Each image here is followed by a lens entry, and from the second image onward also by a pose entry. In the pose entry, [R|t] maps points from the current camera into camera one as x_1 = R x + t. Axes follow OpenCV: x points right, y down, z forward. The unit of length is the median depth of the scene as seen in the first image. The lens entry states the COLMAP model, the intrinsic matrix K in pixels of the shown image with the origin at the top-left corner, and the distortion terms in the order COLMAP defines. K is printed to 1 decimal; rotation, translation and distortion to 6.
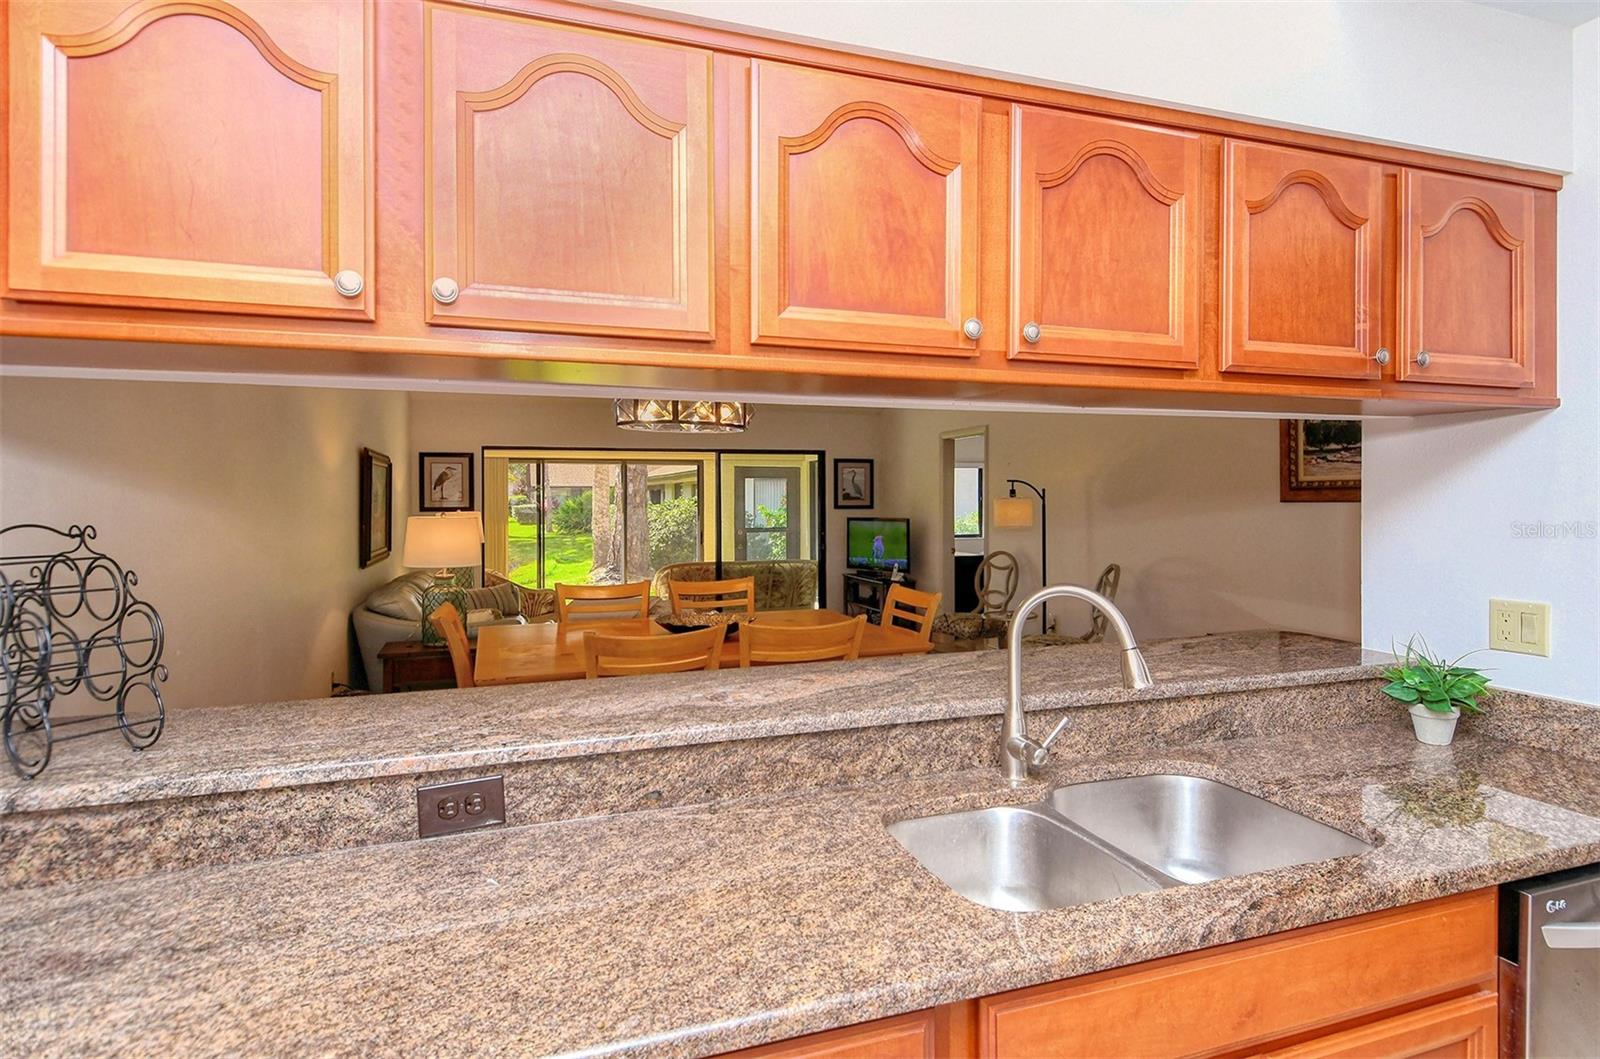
lens RADIAL K [[840.4, 0, 813.5], [0, 840.4, 506.6], [0, 0, 1]] dist [0.025175, -0.018286]
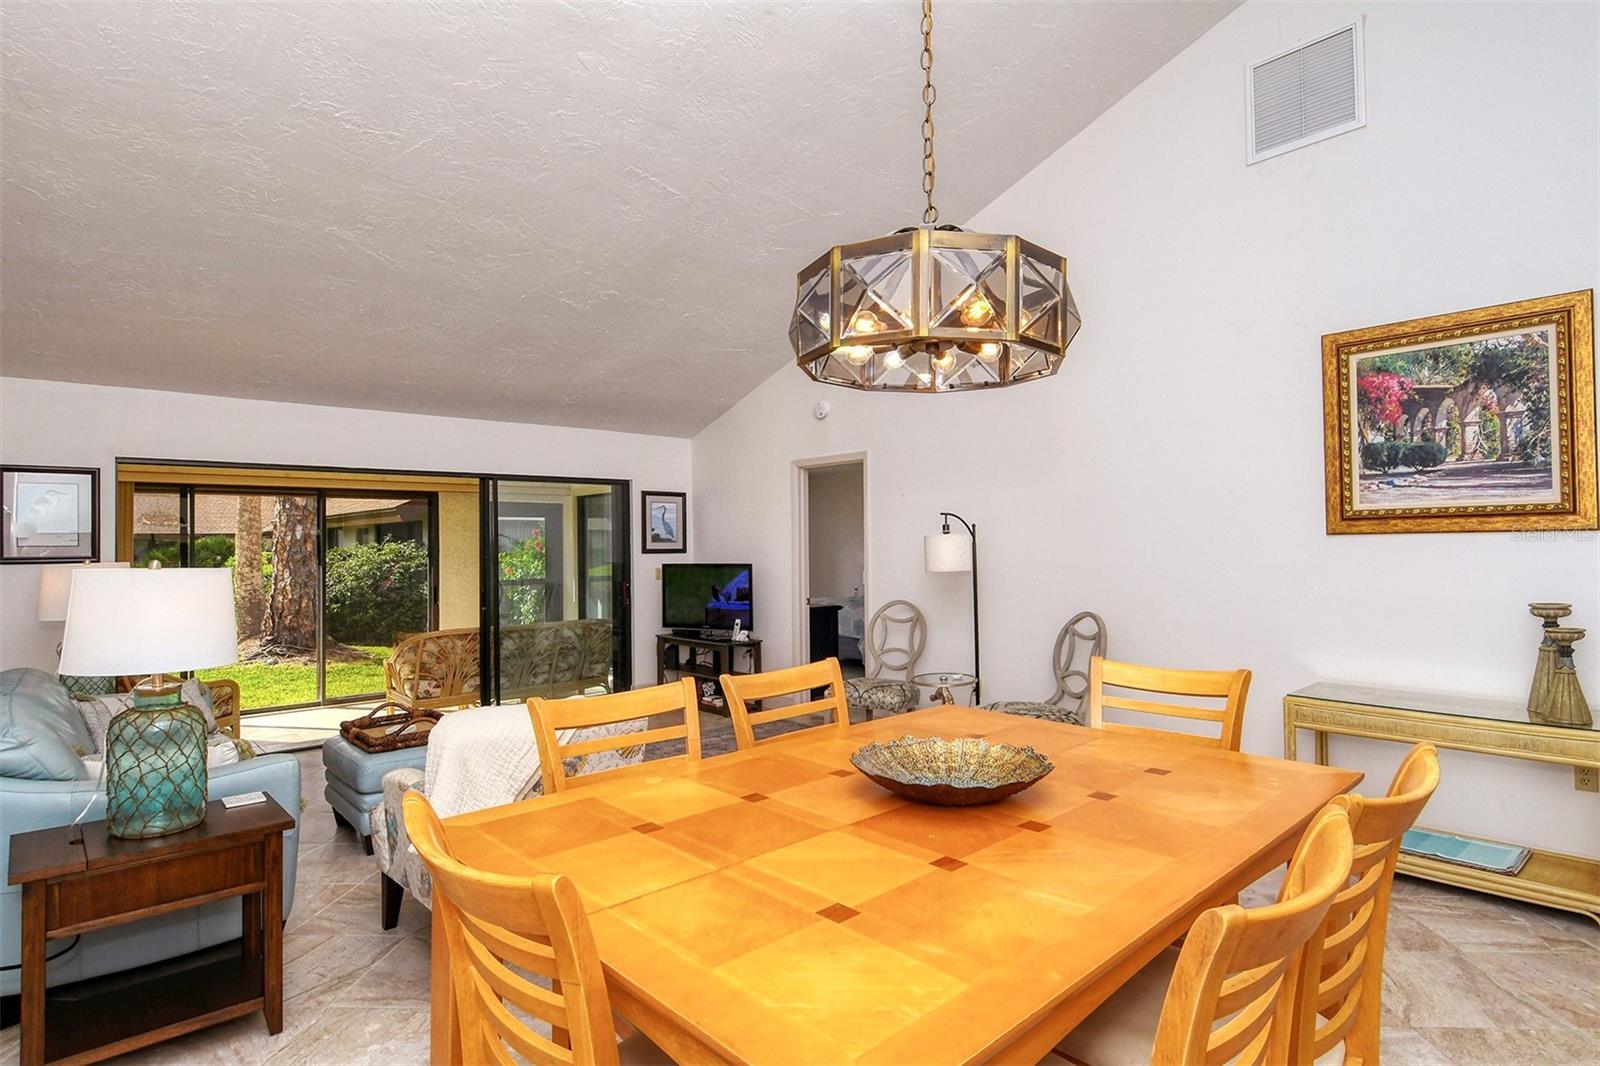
lens RADIAL K [[859.1, 0, 800.0], [0, 859.1, 533.0], [0, 0, 1]] dist [0.055708, -0.019563]
pose [[0.926184, -0.003842, 0.377053, -0.164755], [0.012981, 0.999680, -0.021702, 0.003318], [-0.376849, 0.024994, 0.925938, 0.215417]]
